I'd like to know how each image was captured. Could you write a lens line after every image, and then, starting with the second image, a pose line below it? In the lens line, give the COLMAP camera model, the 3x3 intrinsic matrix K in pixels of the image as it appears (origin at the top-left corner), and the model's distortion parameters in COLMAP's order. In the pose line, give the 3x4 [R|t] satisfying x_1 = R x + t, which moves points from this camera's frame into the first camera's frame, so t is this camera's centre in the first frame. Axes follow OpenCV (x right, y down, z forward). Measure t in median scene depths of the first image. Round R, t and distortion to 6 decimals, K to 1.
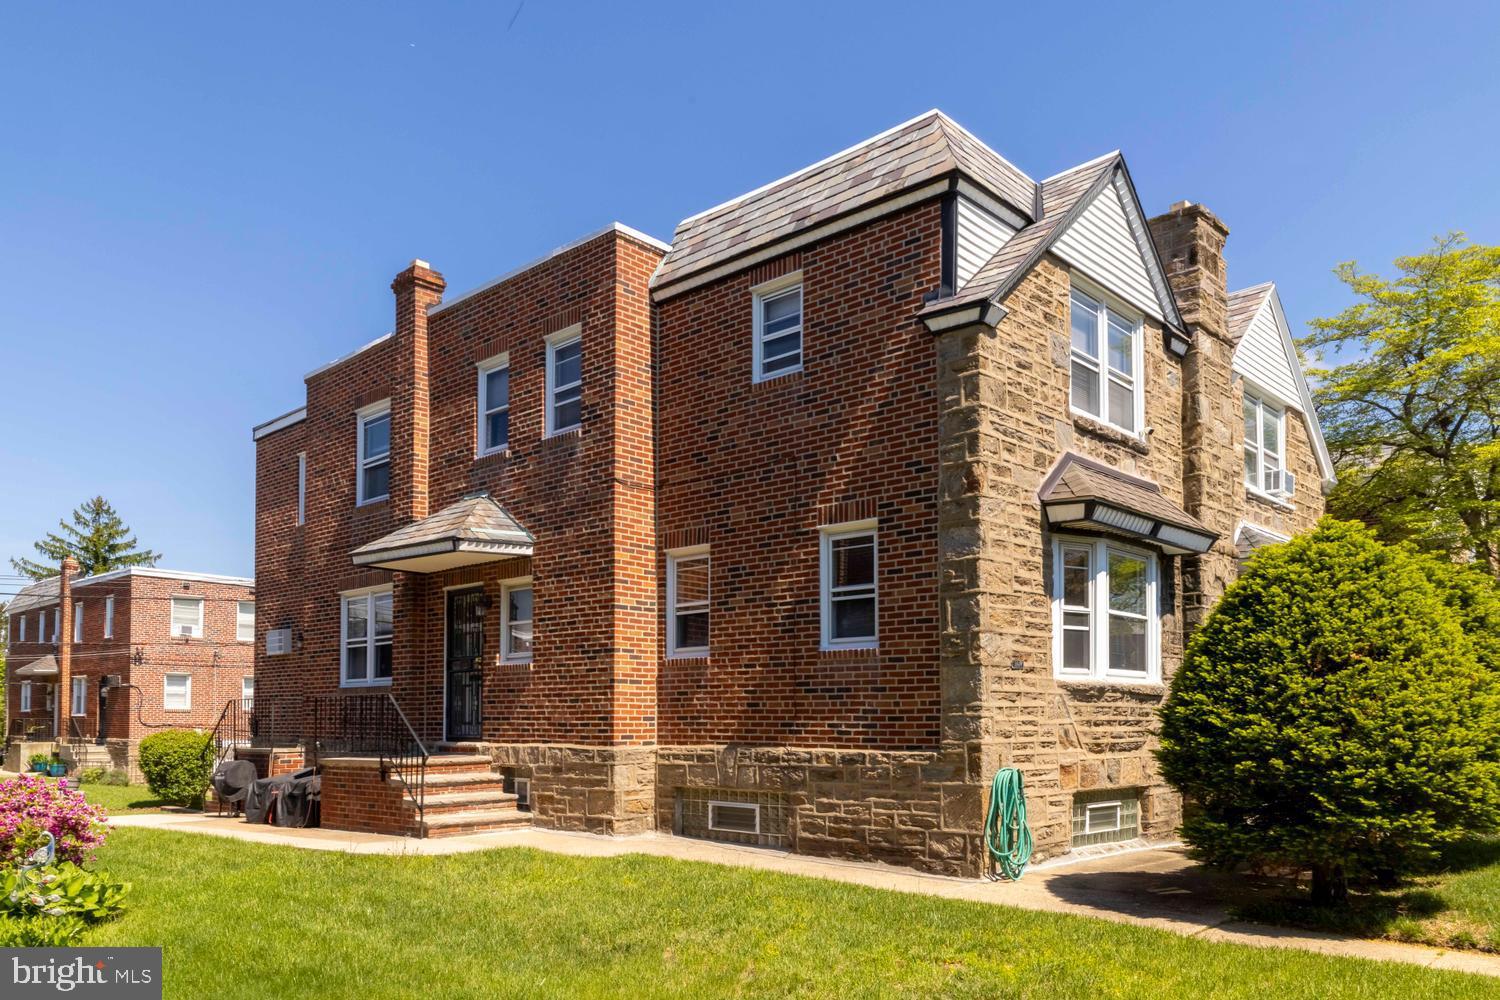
lens RADIAL K [[1059.7, 0, 765.8], [0, 1059.7, 666.2], [0, 0, 1]] dist [0.005067, -0.013999]
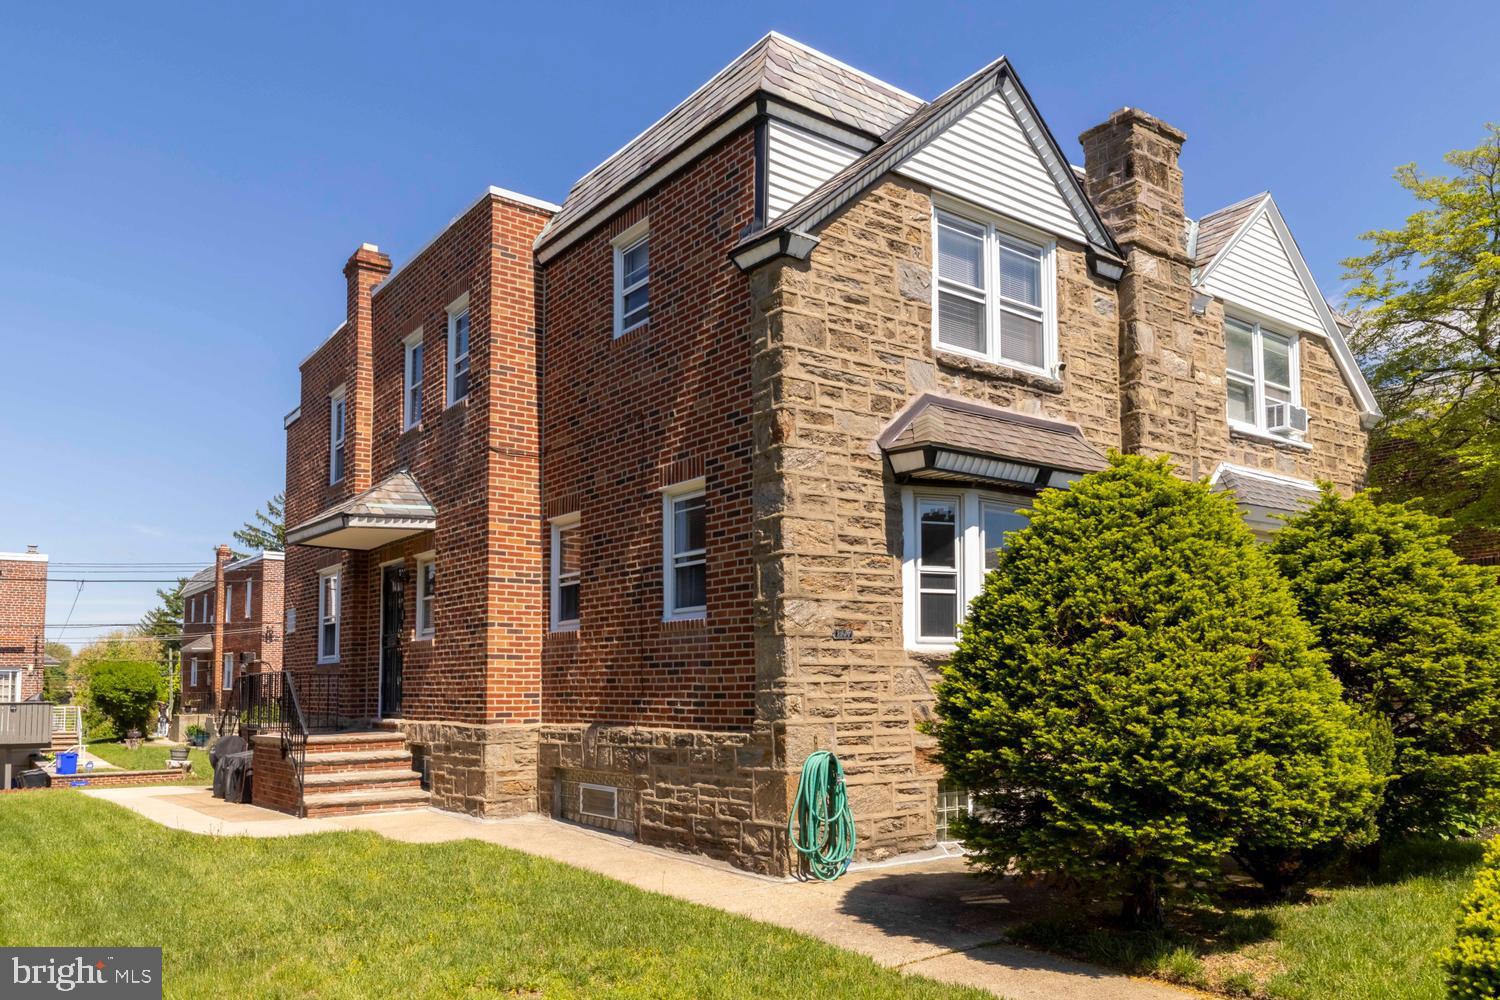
lens RADIAL K [[1059.7, 0, 714.7], [0, 1059.7, 604.3], [0, 0, 1]] dist [0.005067, -0.013999]
pose [[0.984568, -0.019245, -0.173941, 0.236676], [0.014004, 0.999412, -0.031309, -0.000410], [0.174441, 0.028390, 0.984258, 0.090640]]
